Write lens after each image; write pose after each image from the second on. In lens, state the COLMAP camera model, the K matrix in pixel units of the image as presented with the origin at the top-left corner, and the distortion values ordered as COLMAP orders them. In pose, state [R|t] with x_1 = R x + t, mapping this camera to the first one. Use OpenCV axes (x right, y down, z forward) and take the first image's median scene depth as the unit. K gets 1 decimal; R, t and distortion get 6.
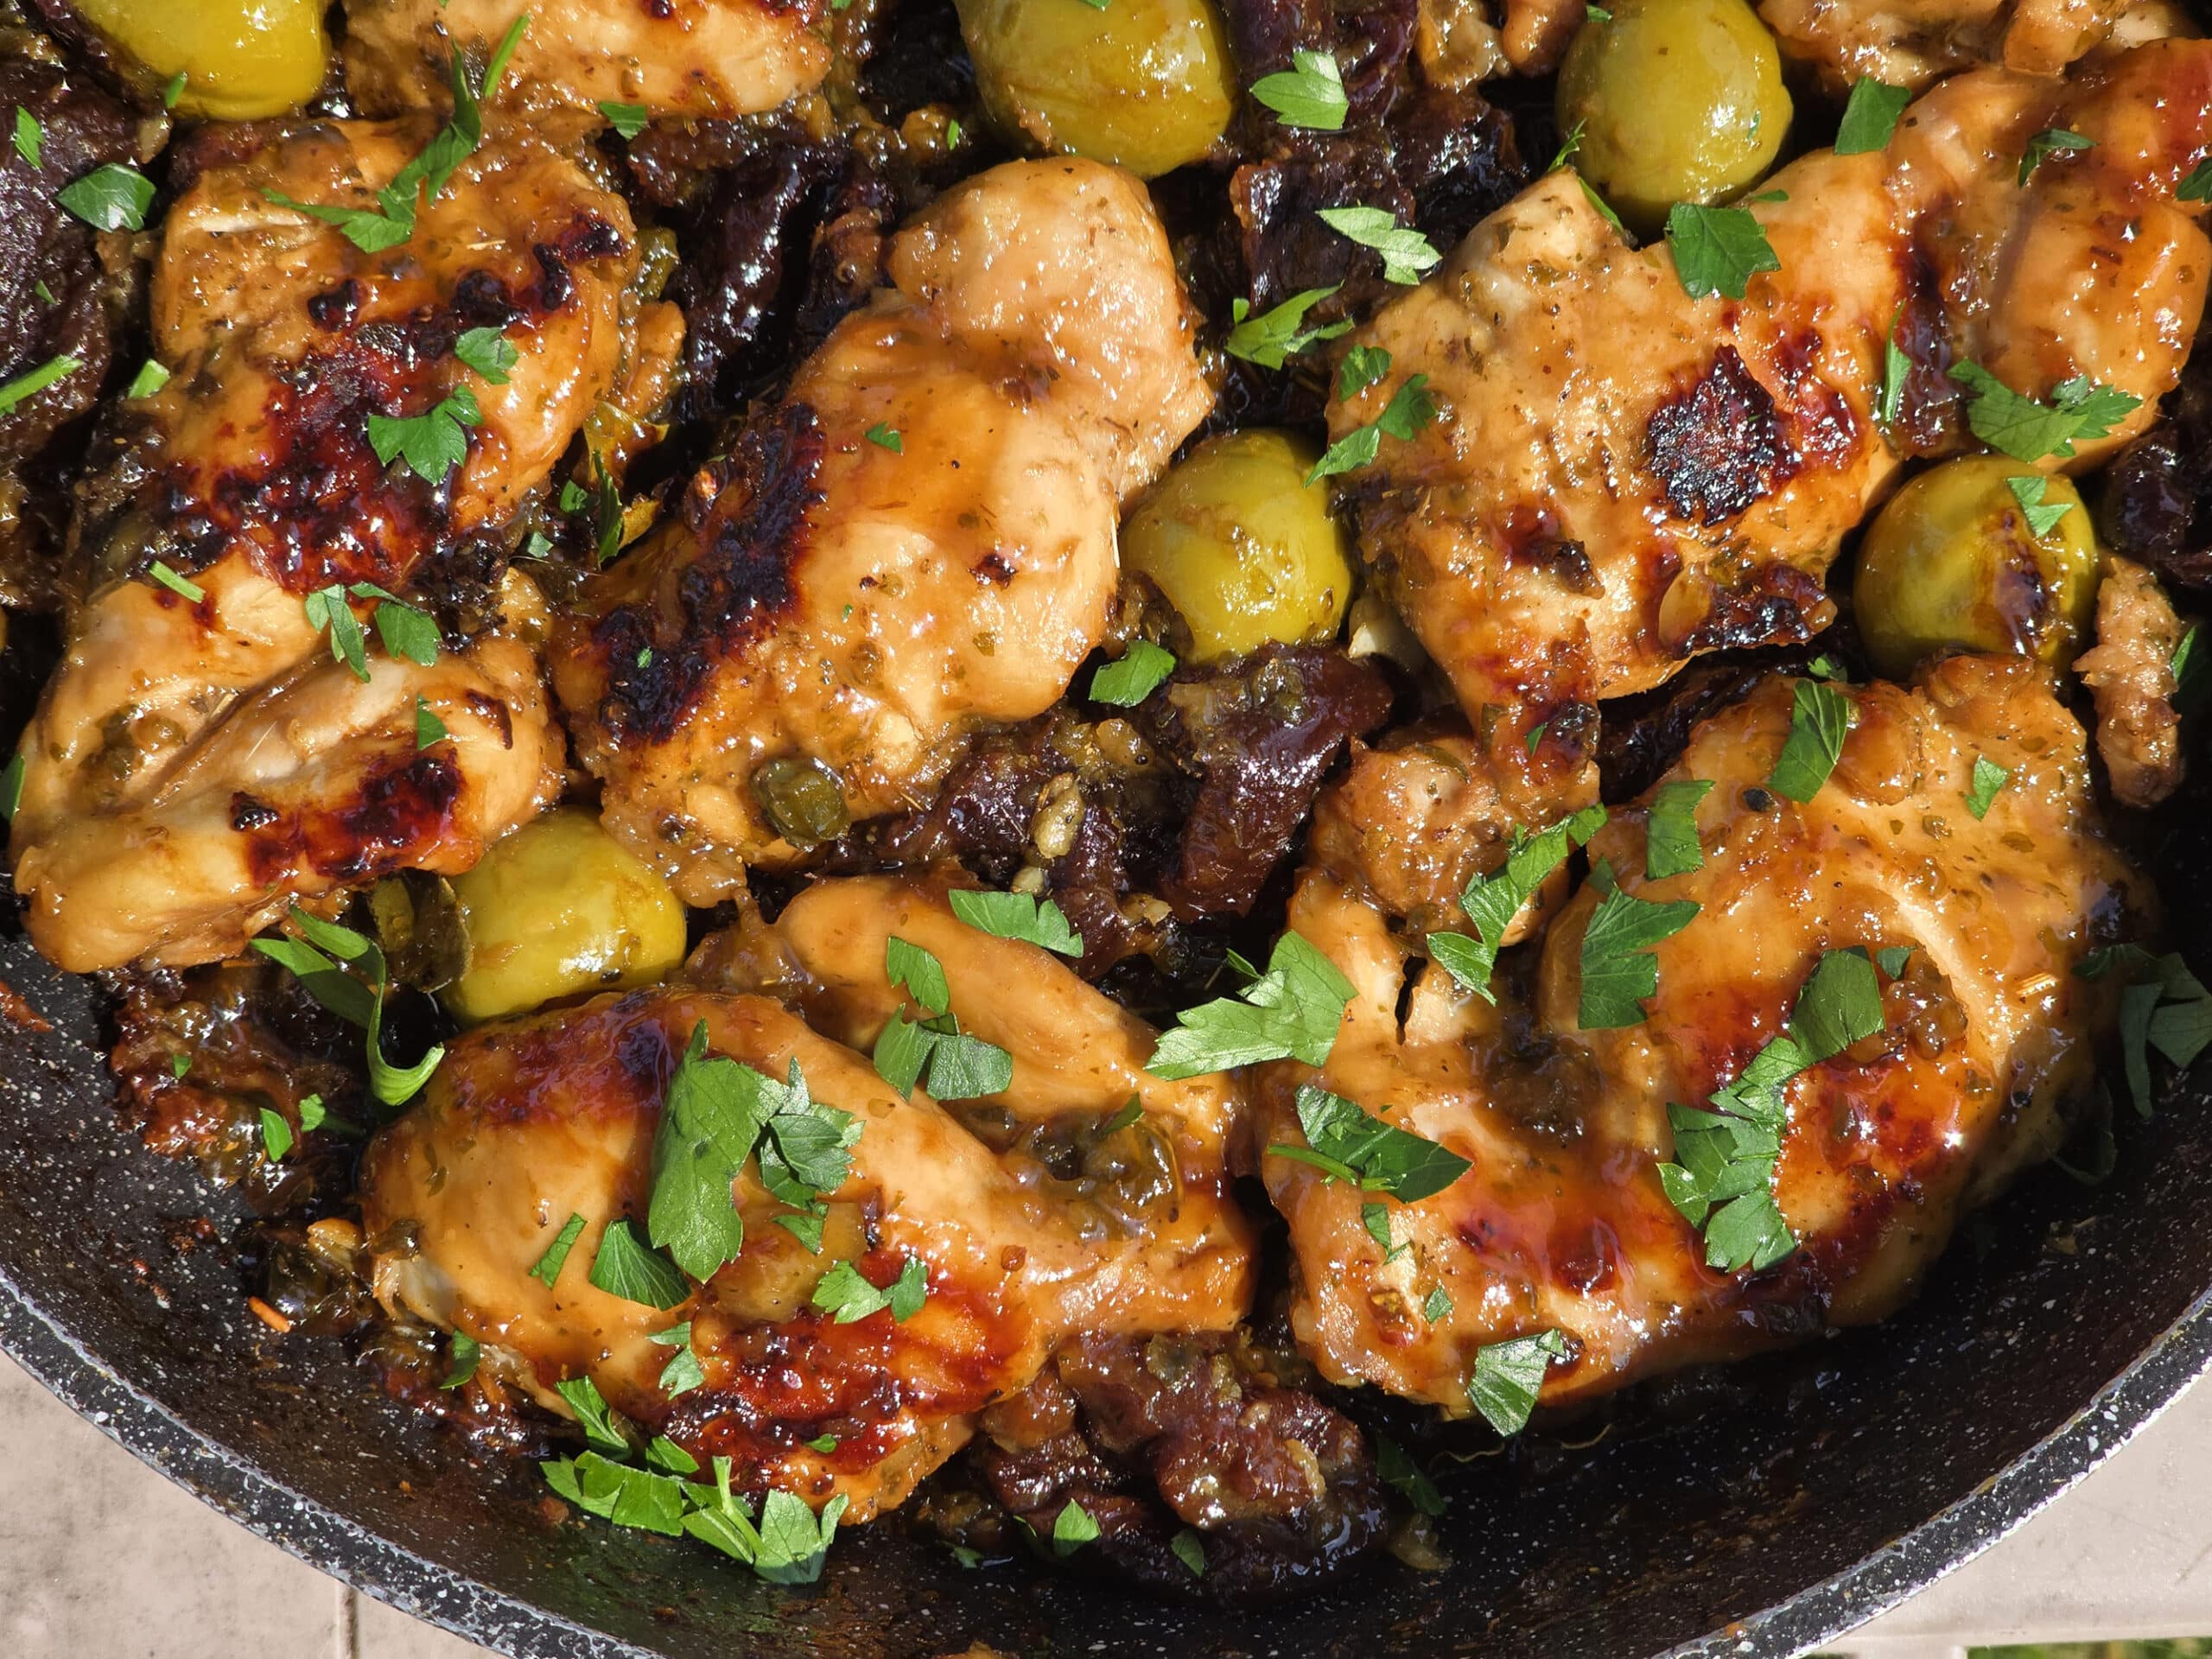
lens RADIAL K [[4375.8, 0, 1106.0], [0, 4375.8, 829.5], [0, 0, 1]] dist [-0.563246, 6.831479]
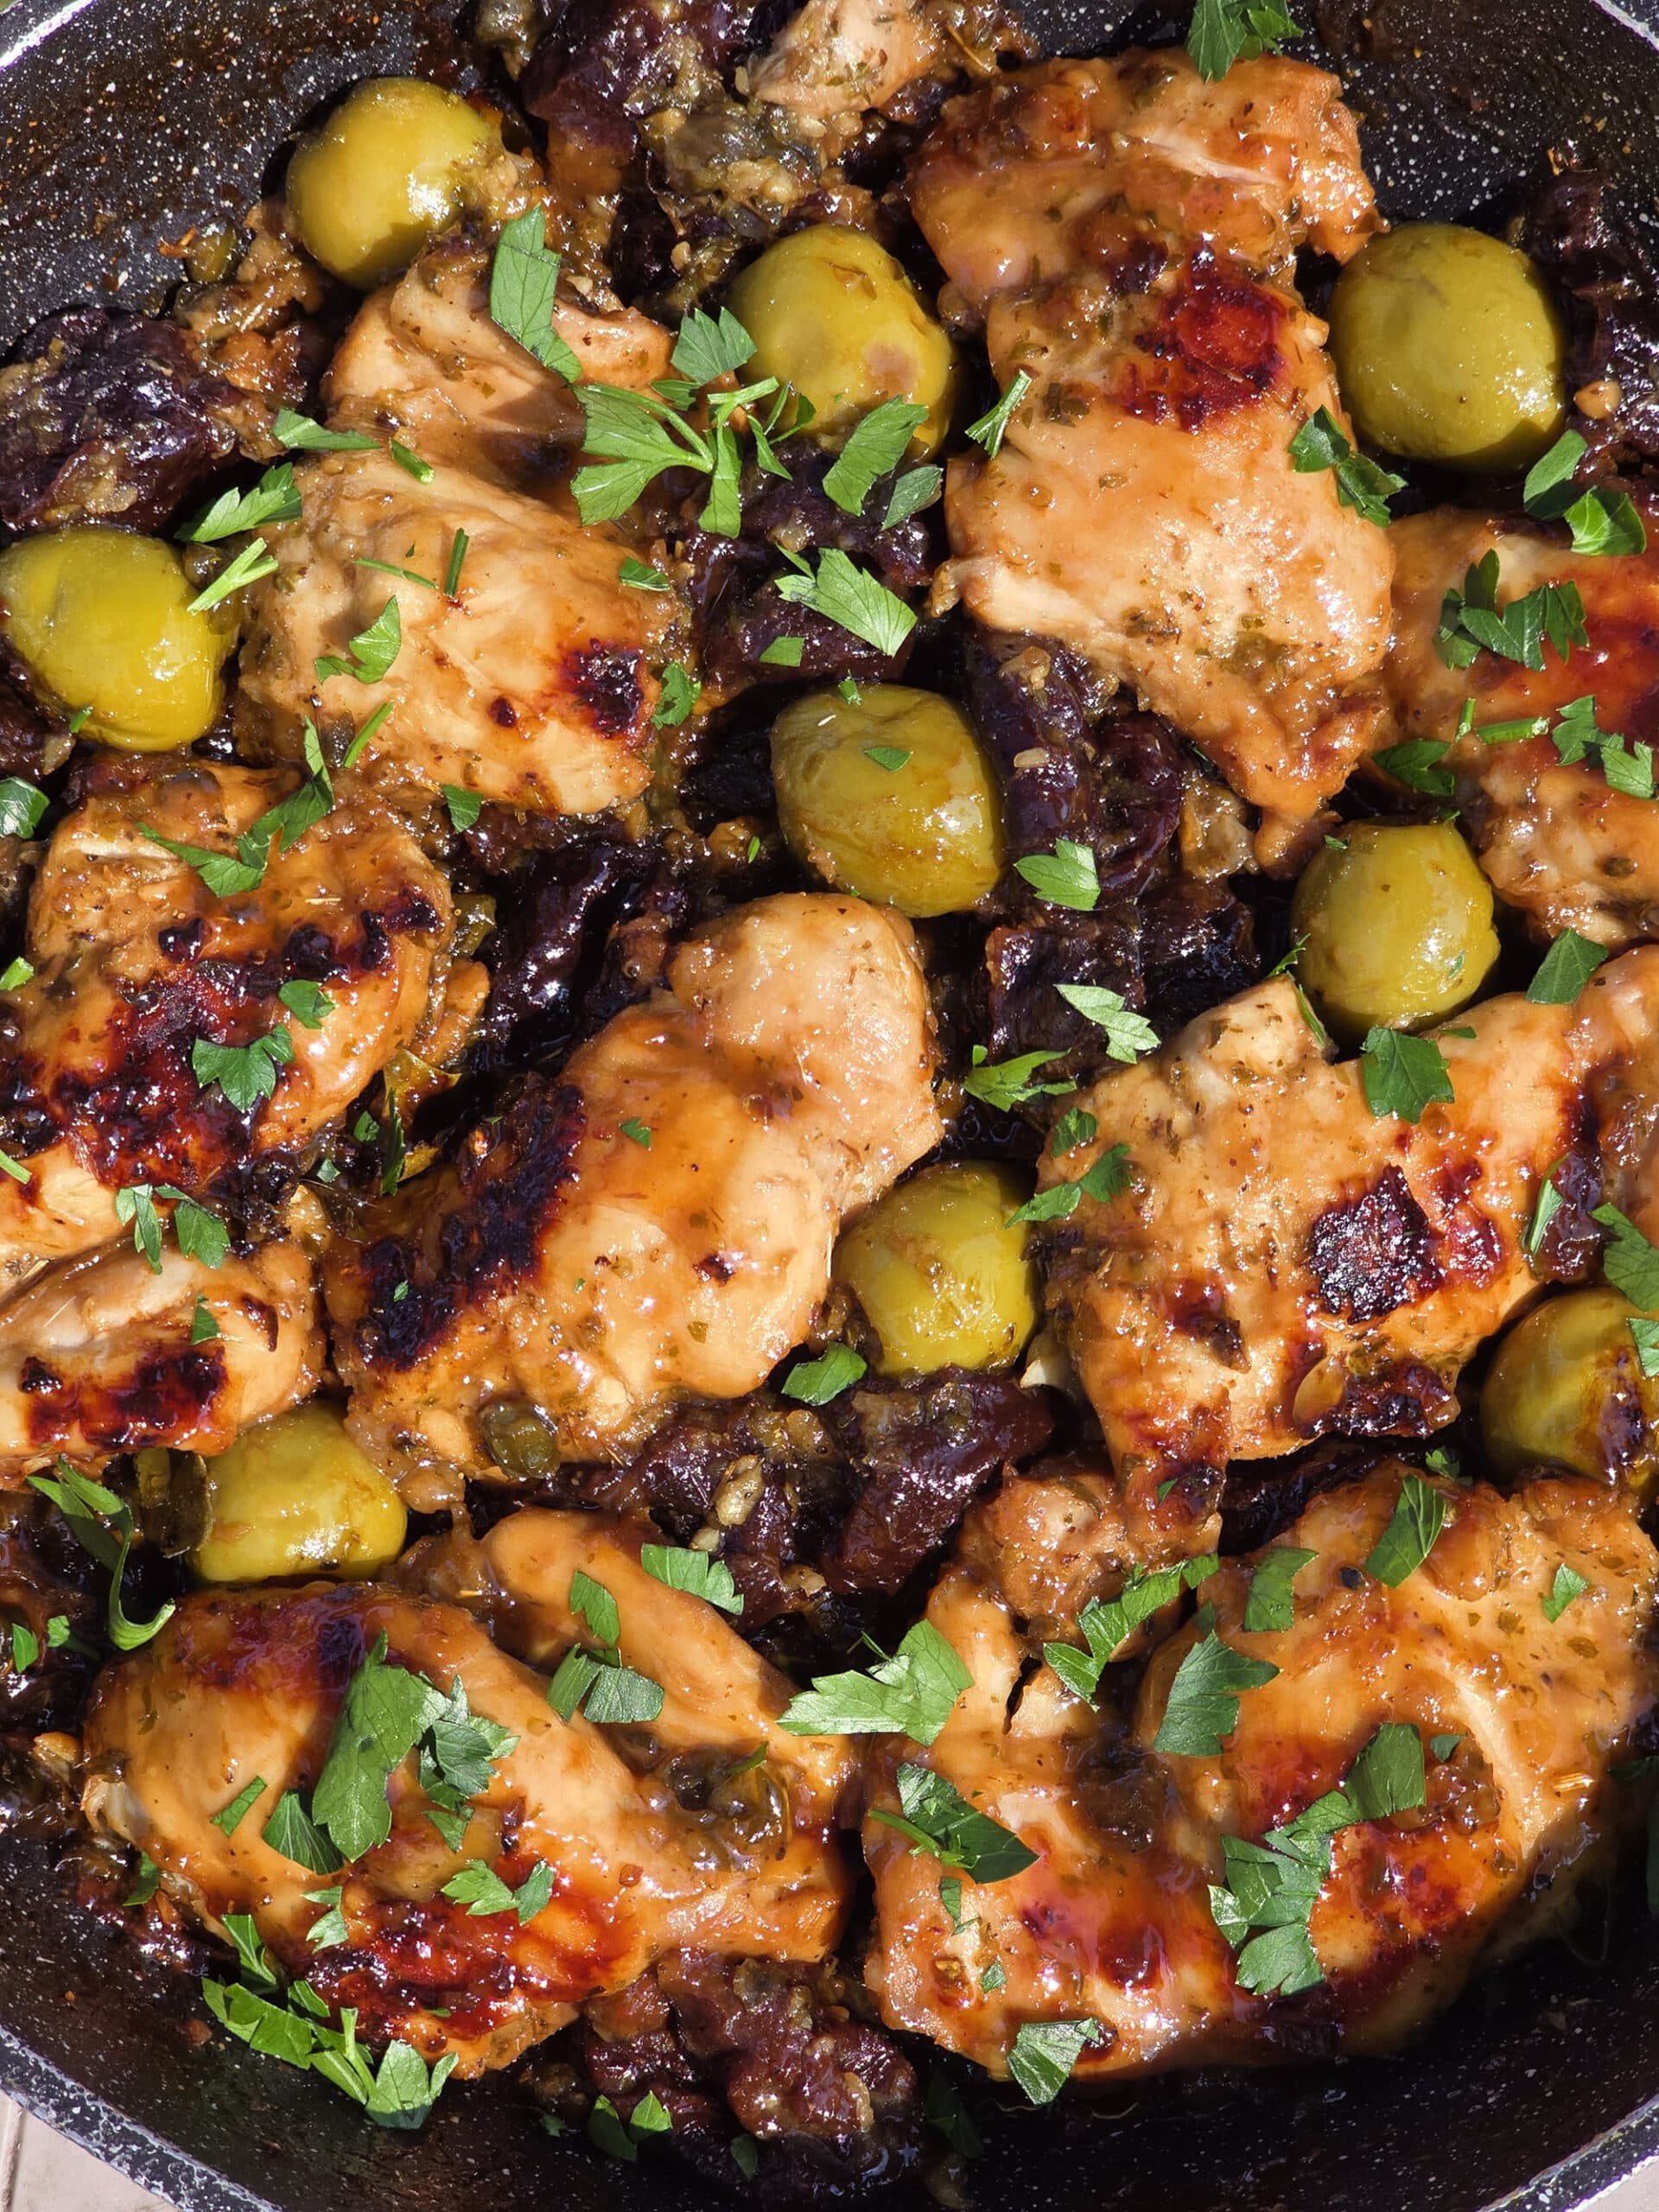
lens RADIAL K [[4375.8, 0, 796.4], [0, 4375.8, 1110.3], [0, 0, 1]] dist [-0.563246, 6.831479]
pose [[0.985893, 0.153949, -0.065685, 0.062820], [-0.153822, 0.988074, 0.007023, -0.110387], [0.065983, 0.003180, 0.997816, -0.125843]]
